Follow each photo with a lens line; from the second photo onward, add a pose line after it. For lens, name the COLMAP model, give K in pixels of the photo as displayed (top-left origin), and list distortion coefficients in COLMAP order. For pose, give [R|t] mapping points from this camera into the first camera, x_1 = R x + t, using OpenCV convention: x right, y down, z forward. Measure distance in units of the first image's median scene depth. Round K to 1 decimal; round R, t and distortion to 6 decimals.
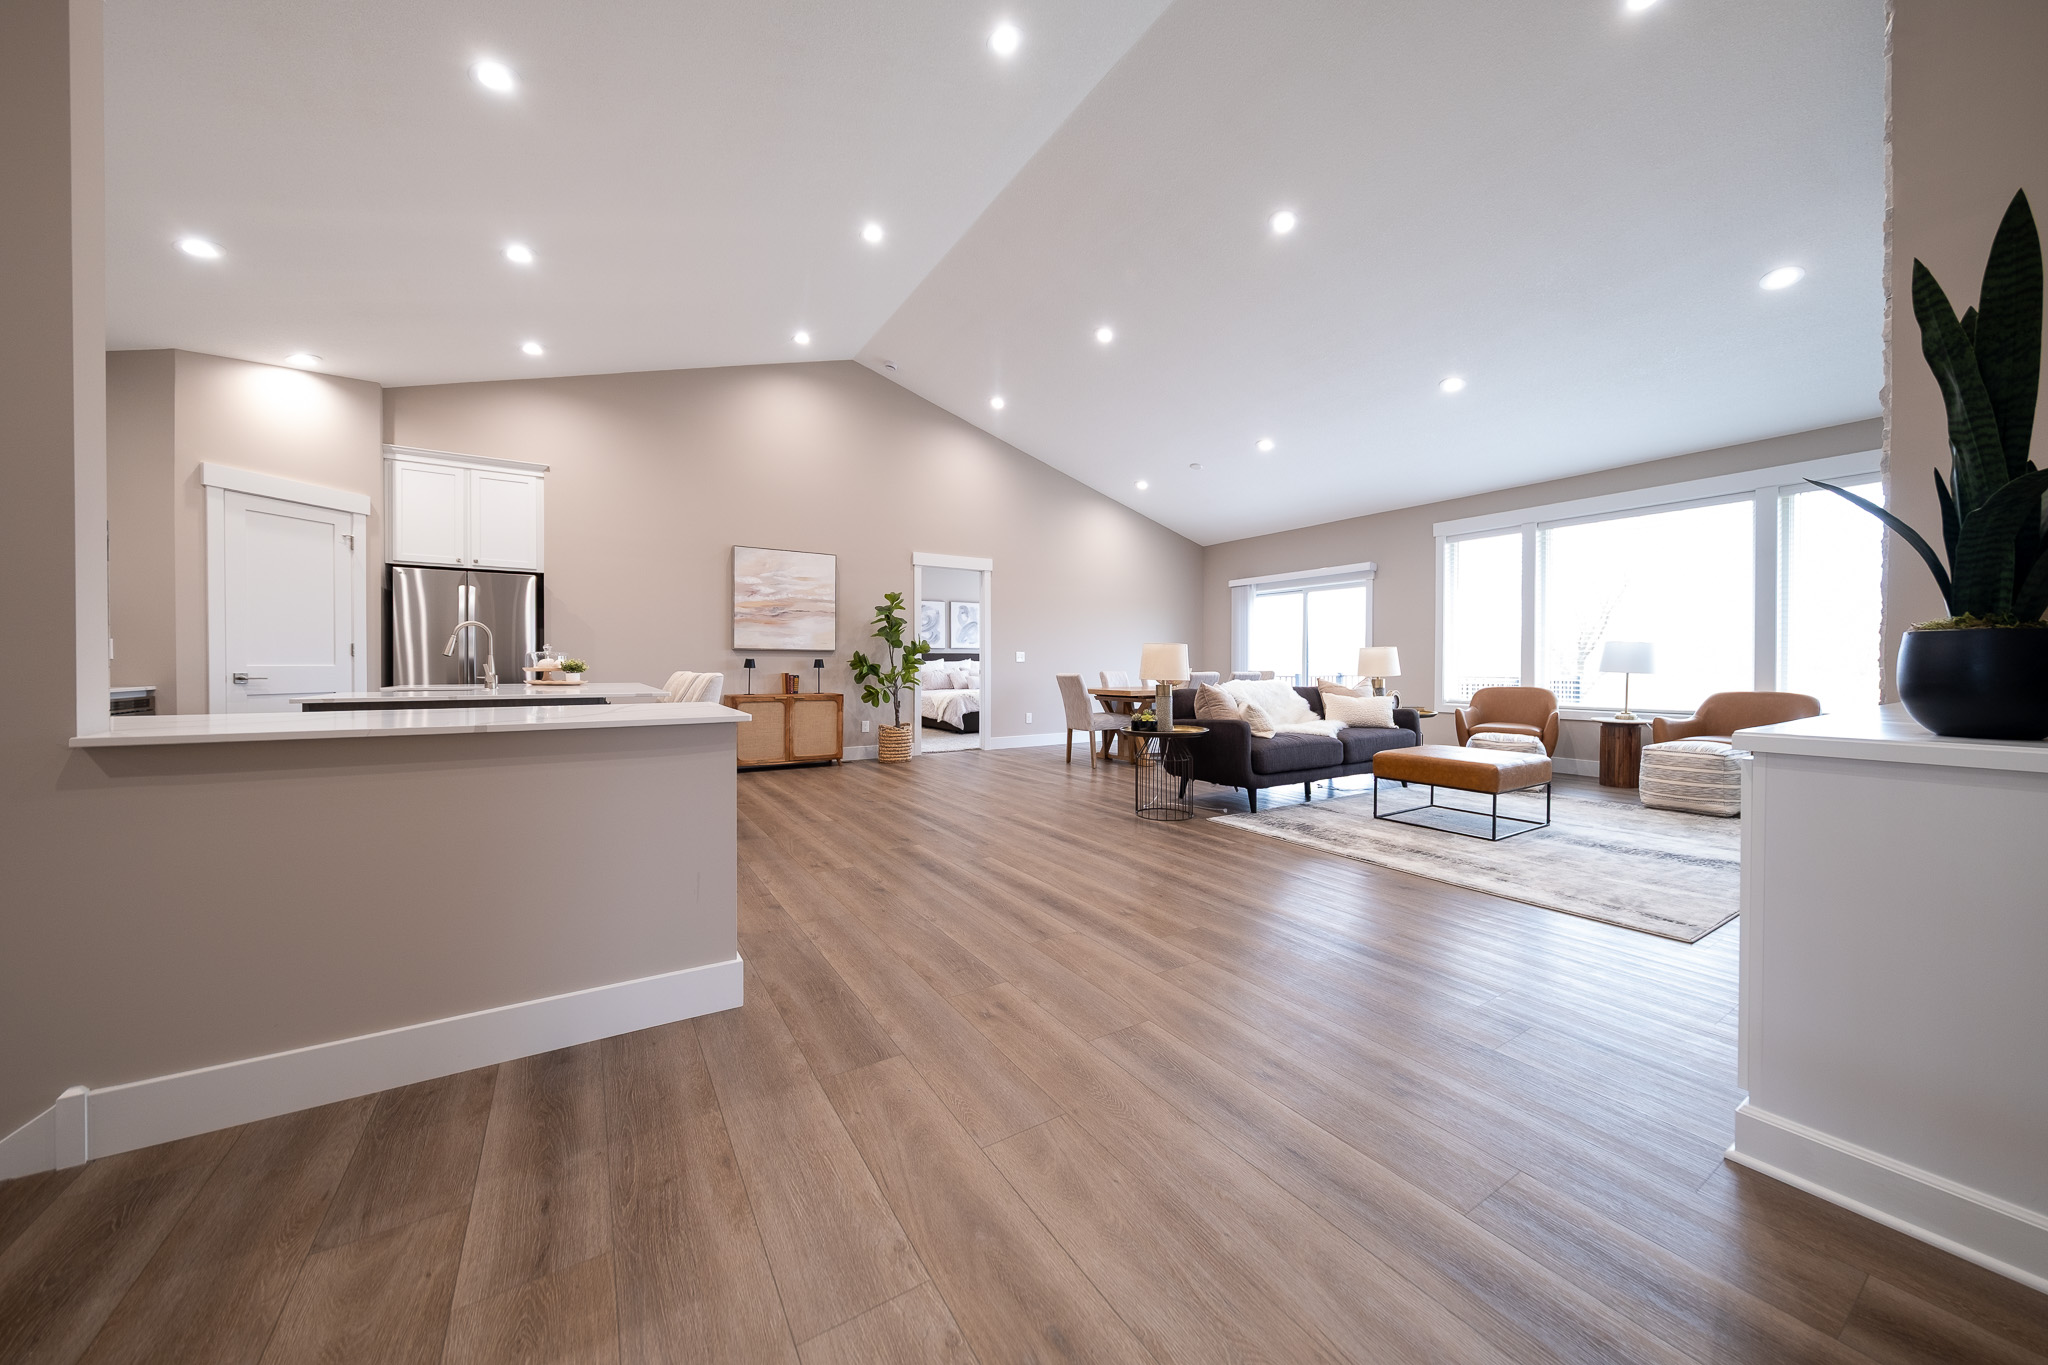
lens RADIAL K [[685.1, 0, 1014.9], [0, 685.1, 677.2], [0, 0, 1]] dist [0.004092, -0.000970]
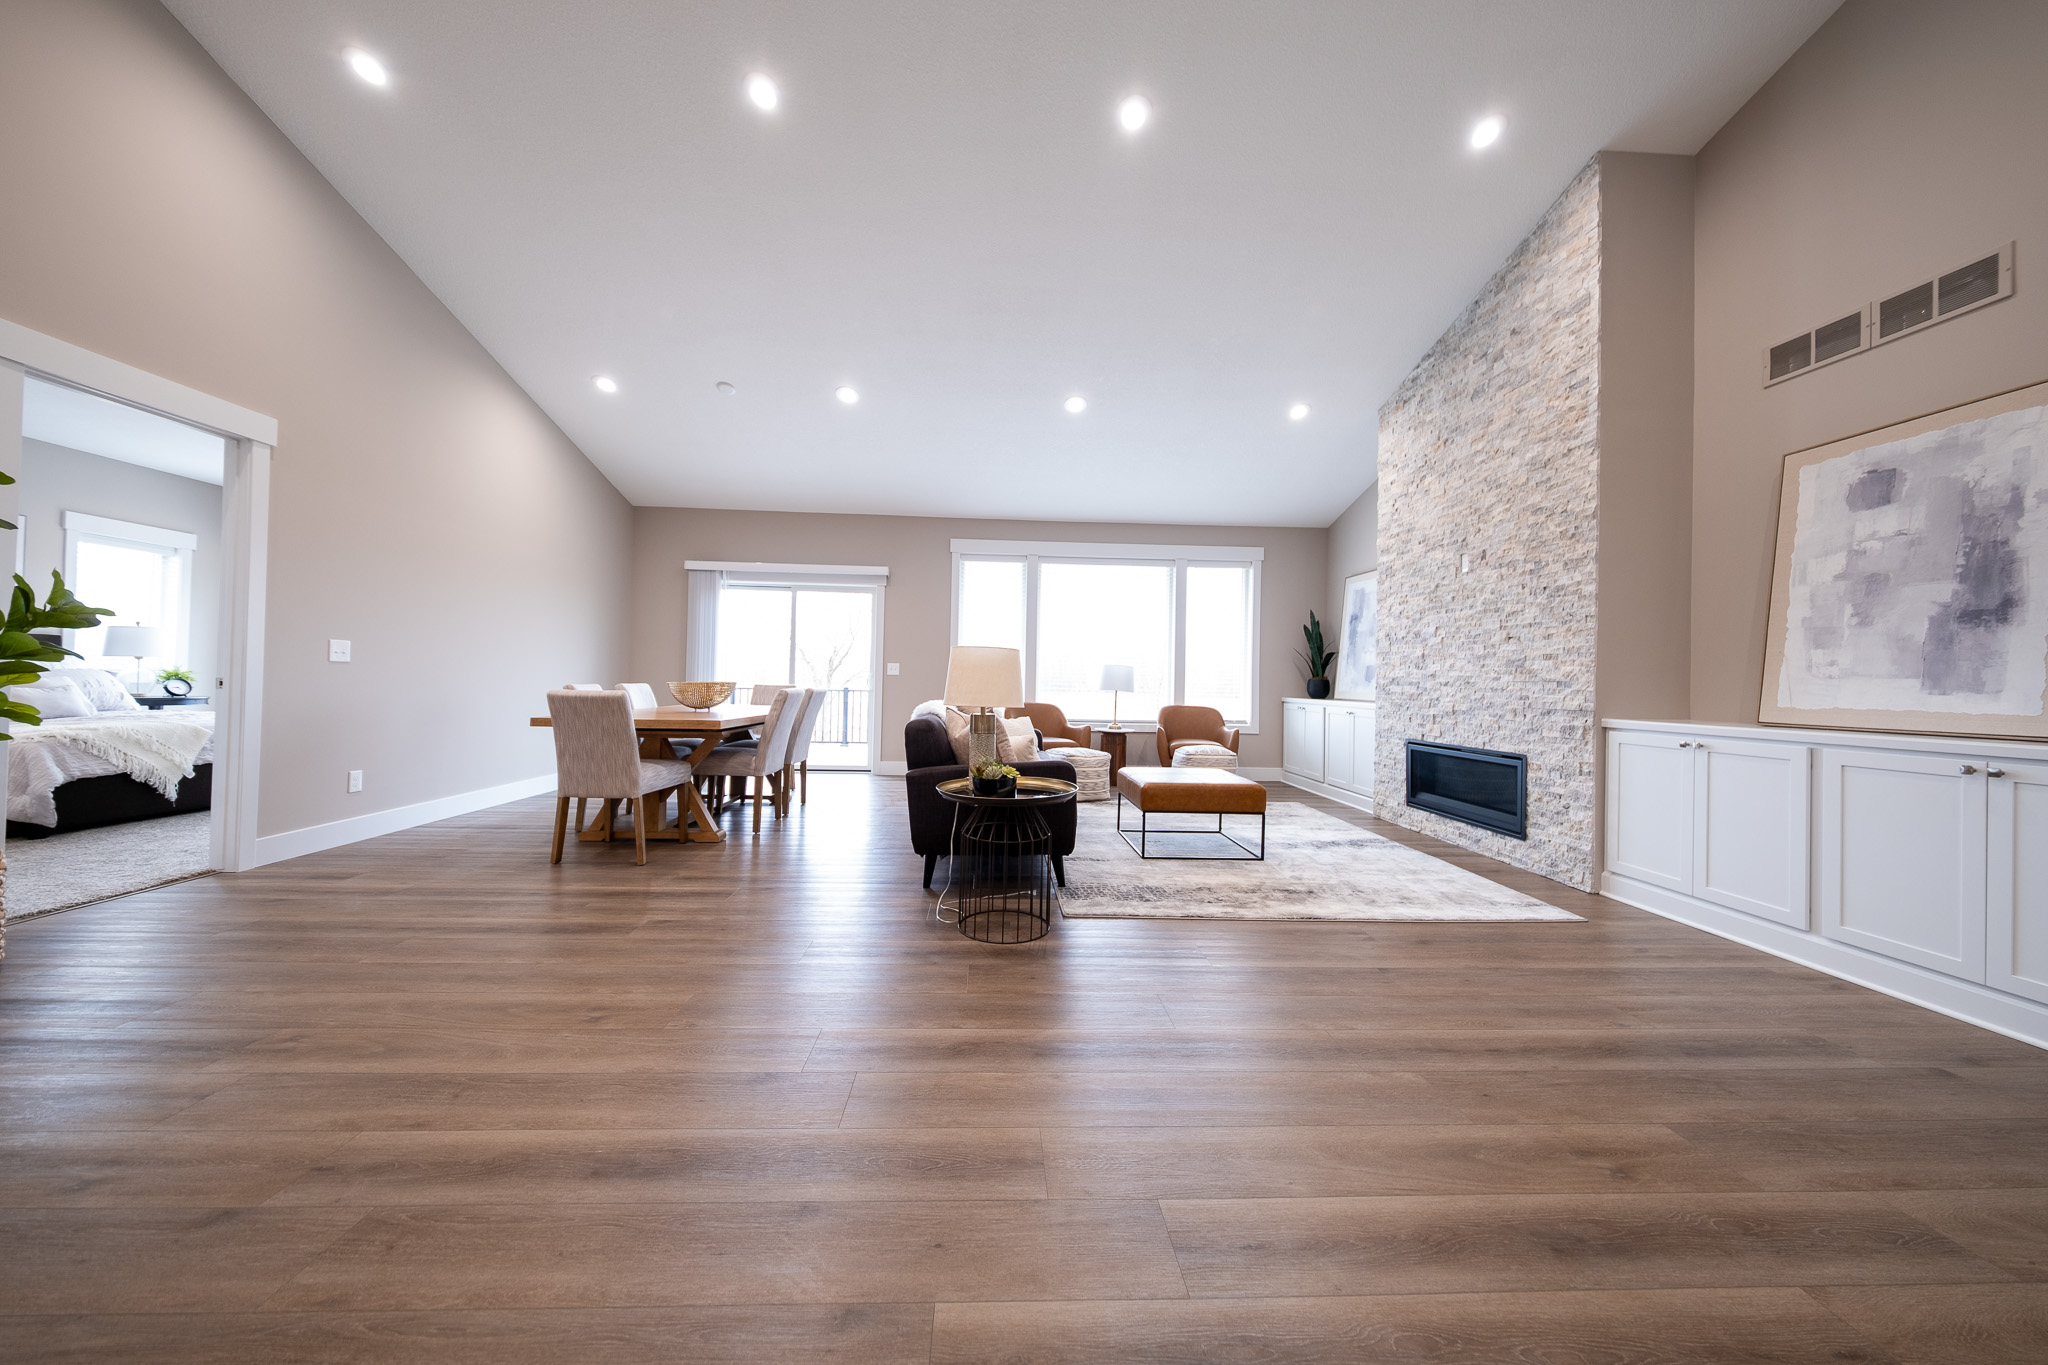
lens RADIAL K [[685.1, 0, 1022.7], [0, 685.1, 671.6], [0, 0, 1]] dist [0.004092, -0.000970]
pose [[0.484623, 0.023781, 0.874400, -0.217699], [-0.006410, 0.999700, -0.023636, -0.009497], [-0.874699, 0.005850, 0.484631, 0.469114]]
